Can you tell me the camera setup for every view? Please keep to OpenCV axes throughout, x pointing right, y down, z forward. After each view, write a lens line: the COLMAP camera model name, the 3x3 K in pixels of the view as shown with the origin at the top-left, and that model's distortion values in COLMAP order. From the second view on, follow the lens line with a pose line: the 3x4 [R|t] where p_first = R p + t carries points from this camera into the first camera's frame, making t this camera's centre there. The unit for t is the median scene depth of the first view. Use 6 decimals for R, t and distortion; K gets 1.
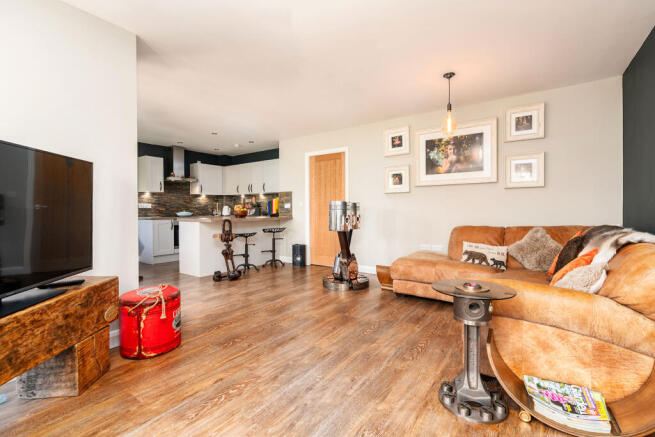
lens RADIAL K [[296.0, 0, 326.6], [0, 296.0, 214.0], [0, 0, 1]] dist [-0.002505, -0.000330]
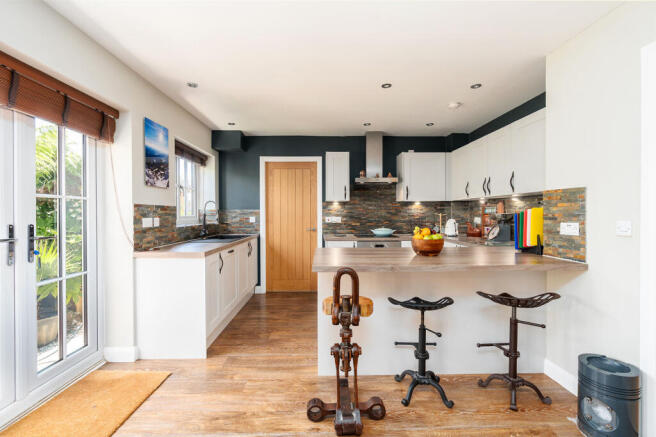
lens RADIAL K [[296.4, 0, 325.9], [0, 296.4, 213.9], [0, 0, 1]] dist [-0.002505, -0.000330]
pose [[0.592727, 0.004090, -0.805393, -0.019866], [-0.008199, 0.999966, -0.000956, -0.041203], [0.805361, 0.007170, 0.592741, 0.535563]]
